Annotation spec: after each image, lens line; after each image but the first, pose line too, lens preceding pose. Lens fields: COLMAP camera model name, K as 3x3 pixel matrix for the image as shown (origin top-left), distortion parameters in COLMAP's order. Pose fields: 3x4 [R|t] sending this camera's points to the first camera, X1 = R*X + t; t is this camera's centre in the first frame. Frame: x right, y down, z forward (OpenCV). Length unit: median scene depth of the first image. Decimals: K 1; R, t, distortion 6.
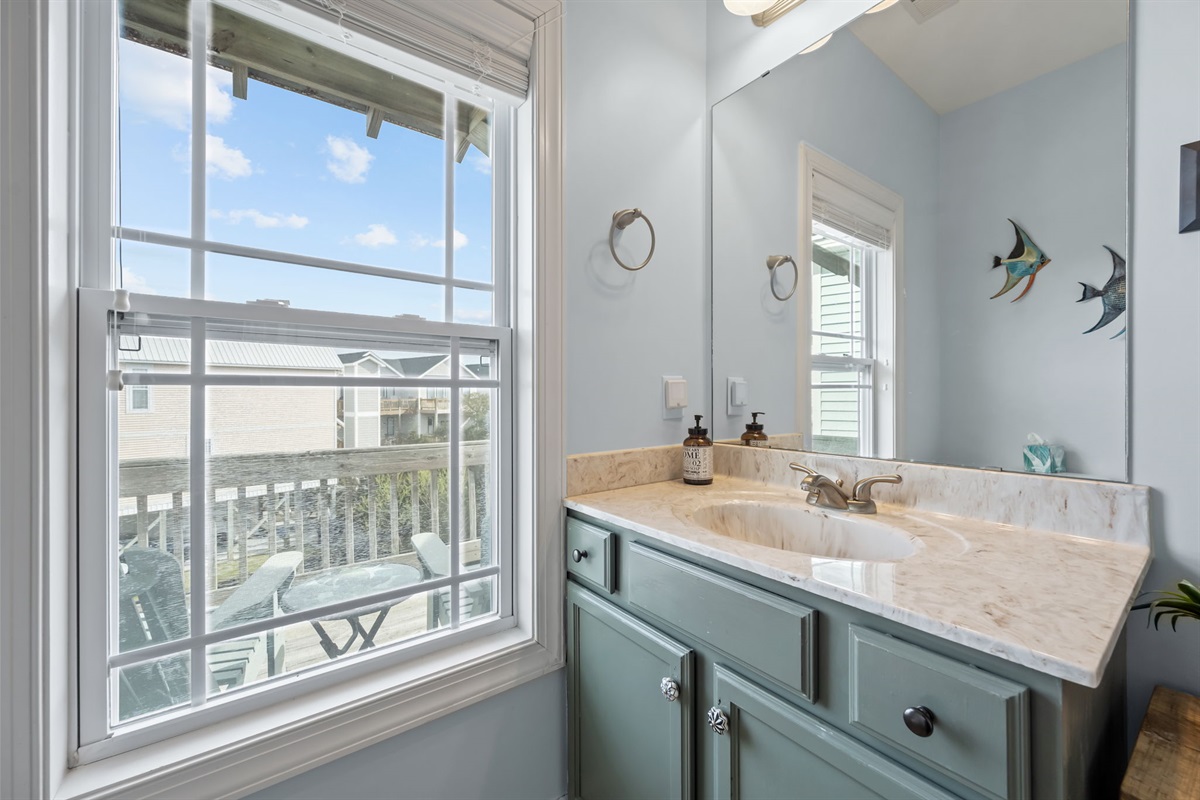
lens RADIAL K [[474.9, 0, 608.6], [0, 474.9, 394.1], [0, 0, 1]] dist [0.000530, 0.000105]
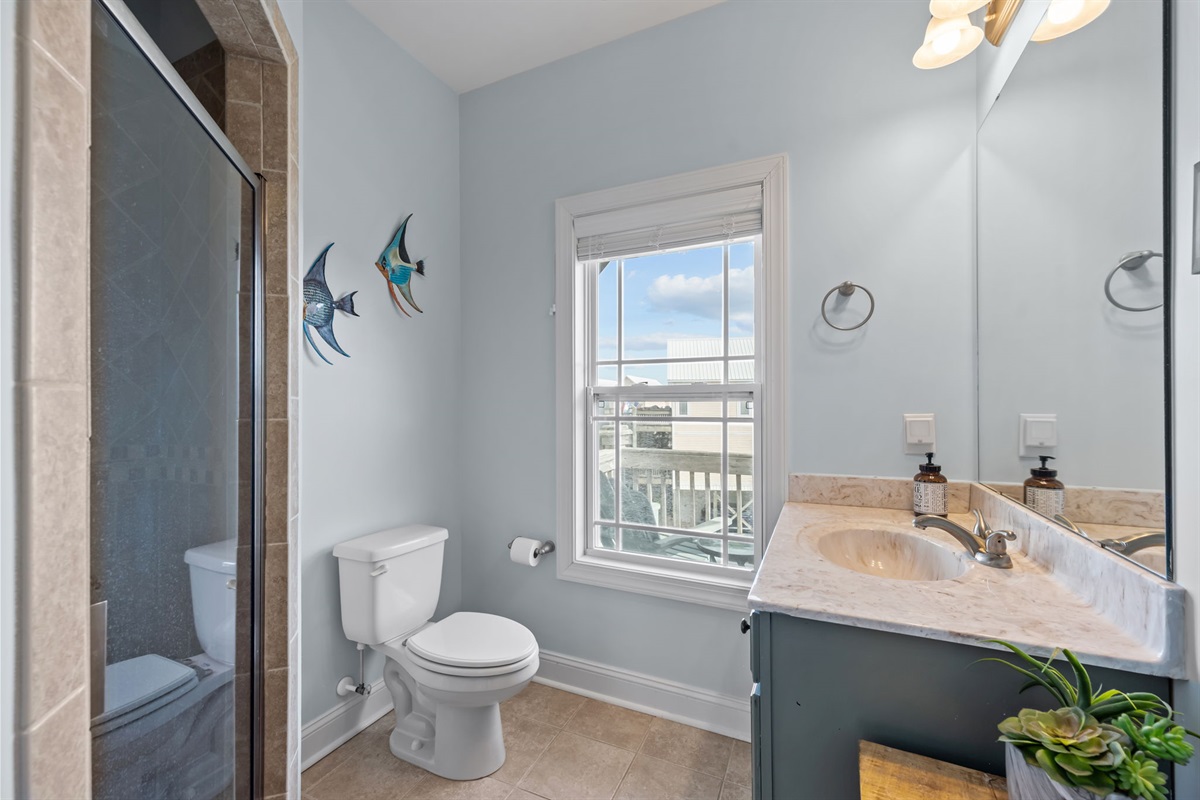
lens RADIAL K [[467.0, 0, 600.0], [0, 467.0, 400.0], [0, 0, 1]] dist [0.001081, -0.000145]
pose [[0.466008, -0.008803, -0.884737, 0.890493], [0.001618, 0.999957, -0.009098, -0.075048], [0.884779, 0.002808, 0.466003, -0.149476]]
